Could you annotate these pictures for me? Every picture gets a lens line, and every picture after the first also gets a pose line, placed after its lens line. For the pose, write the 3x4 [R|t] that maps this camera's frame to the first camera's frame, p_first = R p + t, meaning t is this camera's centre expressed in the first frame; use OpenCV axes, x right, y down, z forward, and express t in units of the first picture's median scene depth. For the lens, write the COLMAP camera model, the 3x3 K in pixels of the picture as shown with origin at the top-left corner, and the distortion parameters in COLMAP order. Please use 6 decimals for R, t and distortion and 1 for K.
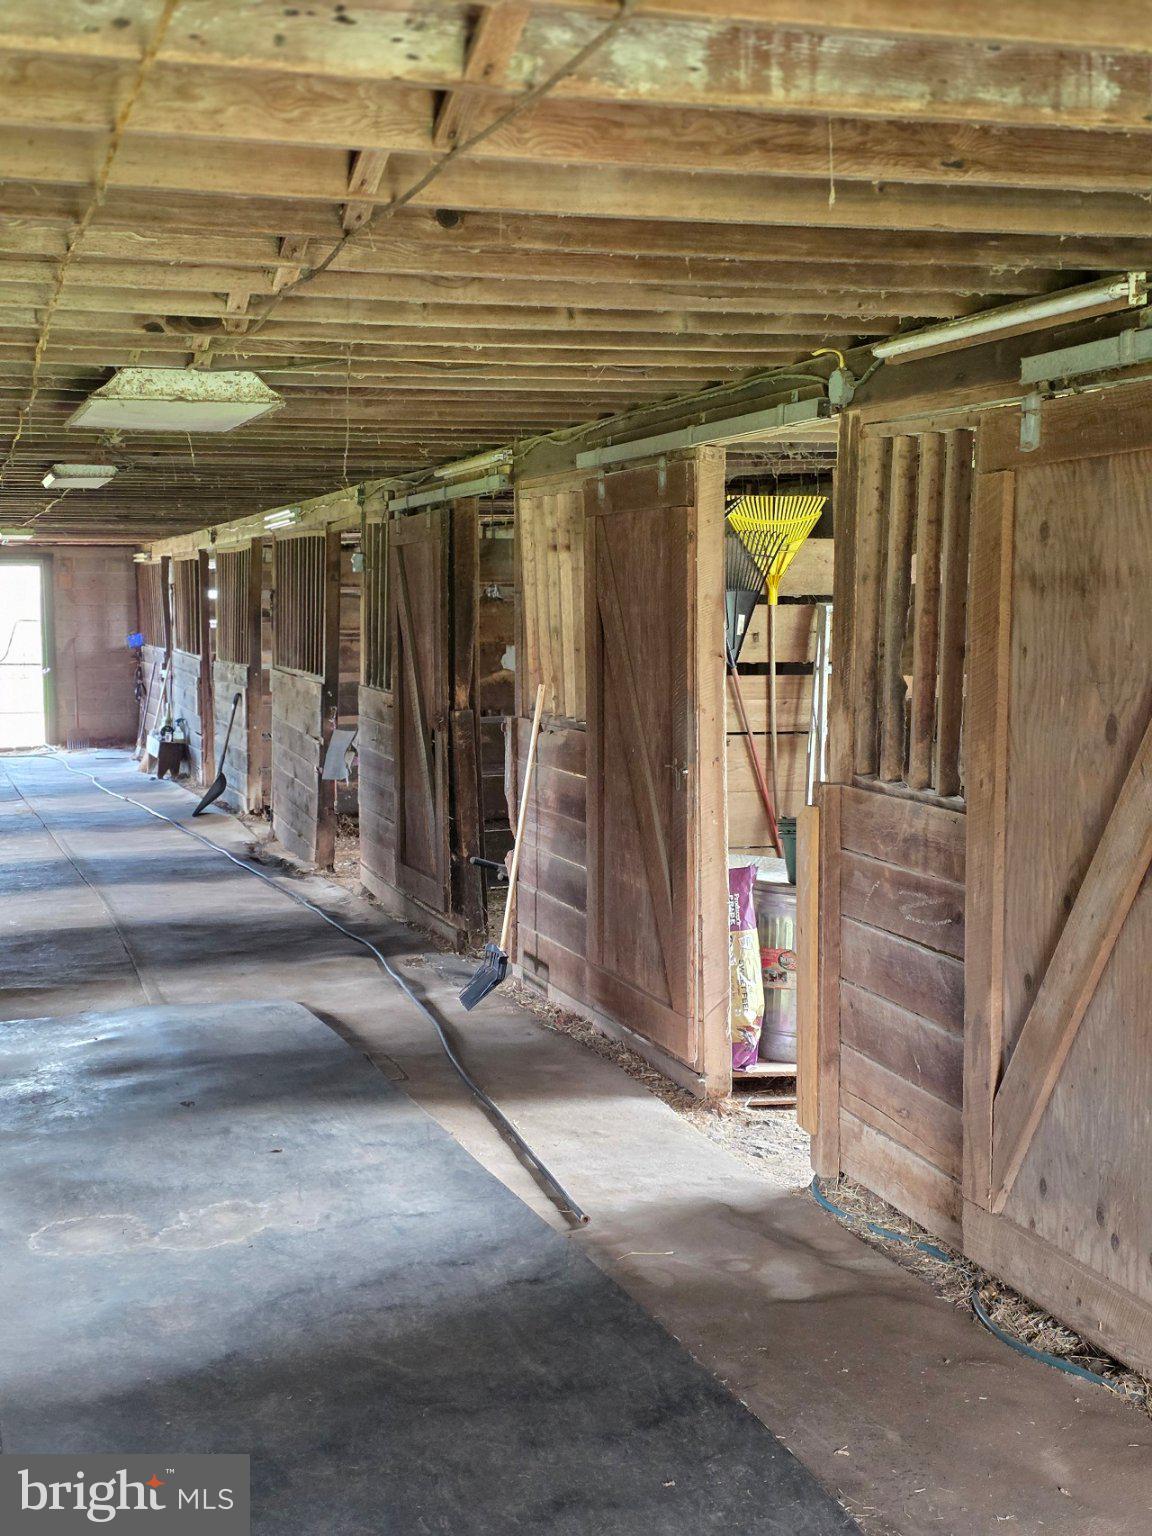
lens RADIAL K [[1999.2, 0, 576.0], [0, 1999.2, 768.0], [0, 0, 1]] dist [0.193473, -0.365194]
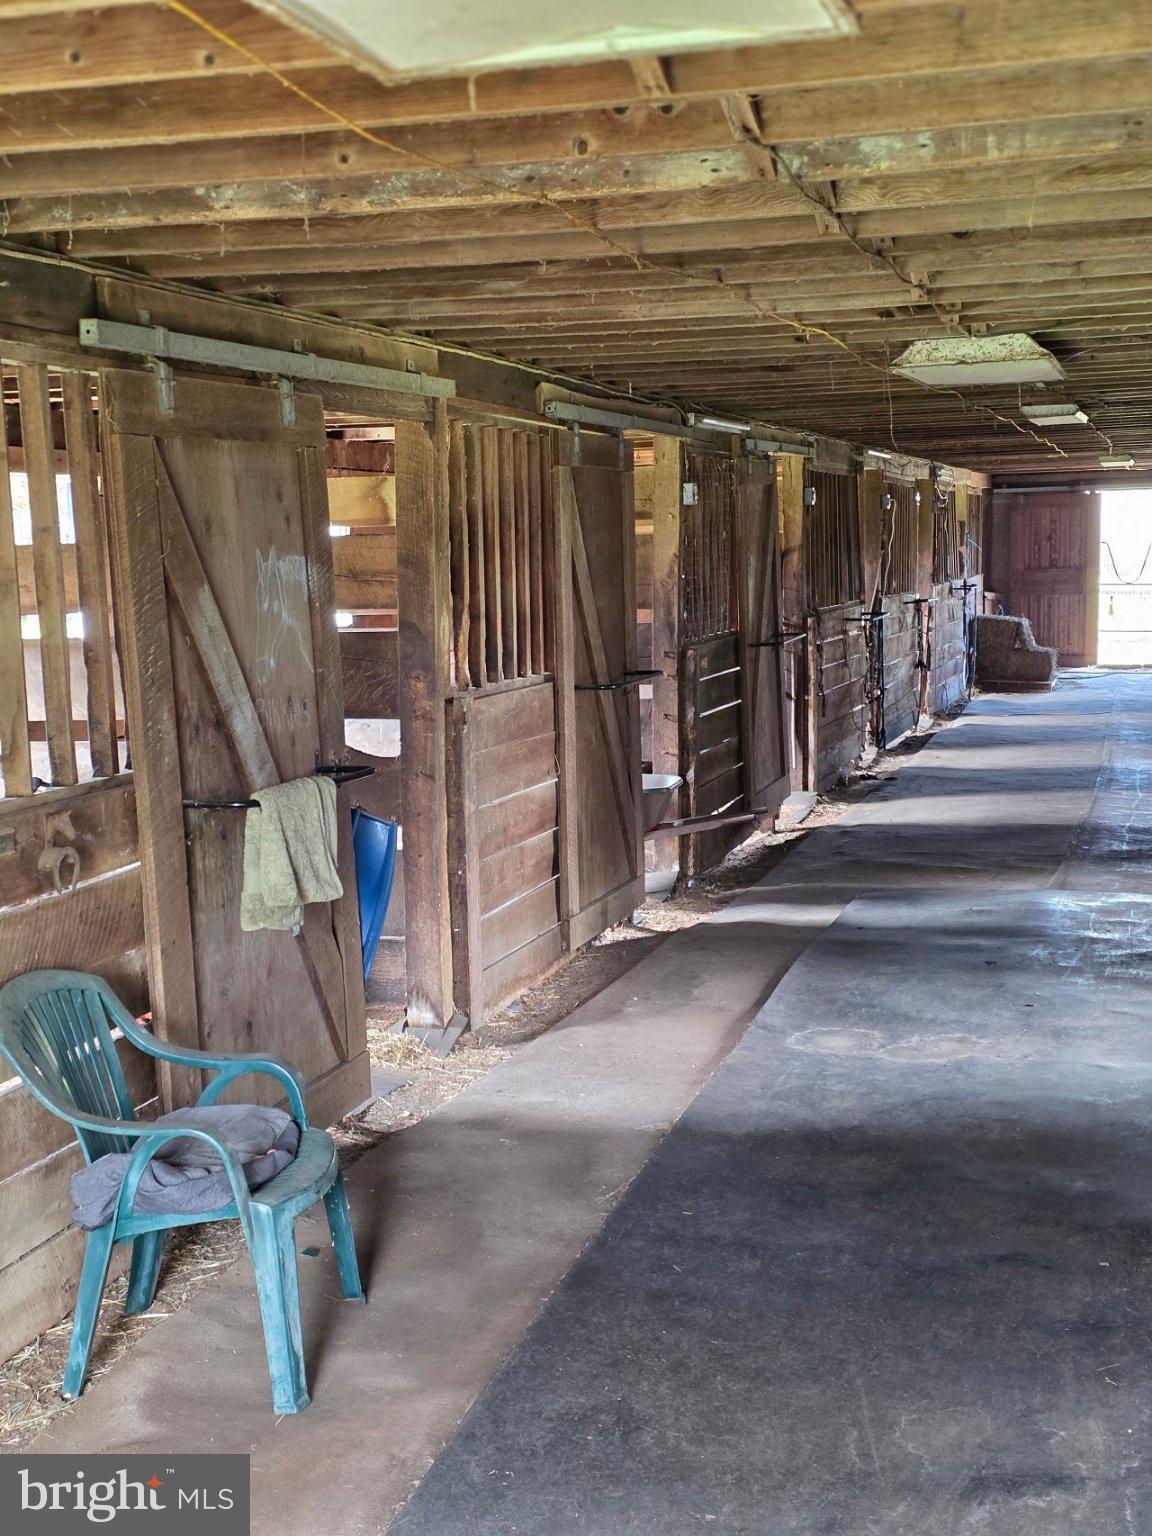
lens RADIAL K [[1999.2, 0, 576.0], [0, 1999.2, 768.0], [0, 0, 1]] dist [0.193473, -0.365194]
pose [[0.827680, 0.052288, -0.558759, 0.313519], [-0.029988, 0.998348, 0.049004, 0.003832], [0.560399, -0.023803, 0.827881, -0.123040]]
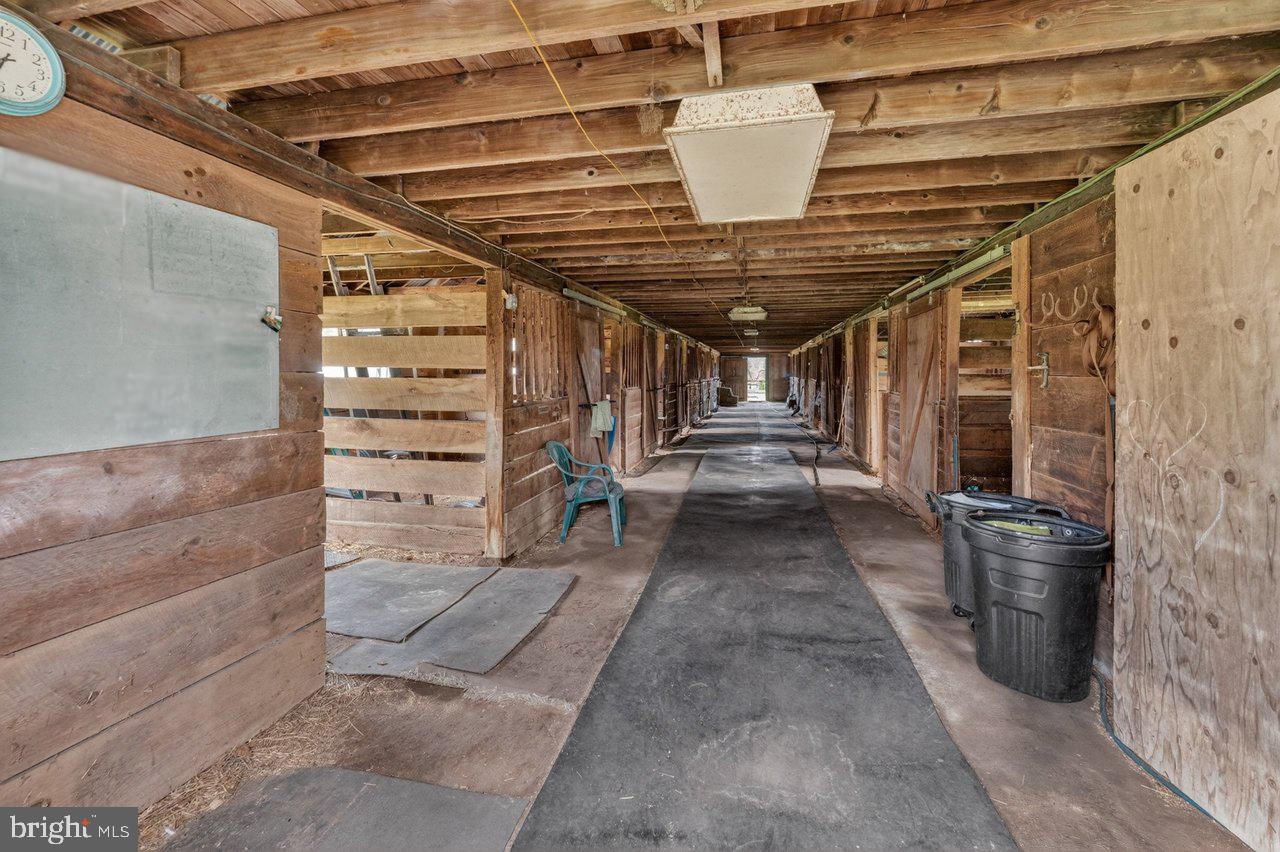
lens RADIAL K [[531.0, 0, 643.8], [0, 531.0, 371.2], [0, 0, 1]] dist [-0.000666, -0.000030]
pose [[0.870106, 0.010406, -0.492755, 0.247930], [-0.050575, 0.996385, -0.068264, 0.068105], [0.490263, 0.084318, 0.867487, -0.266272]]
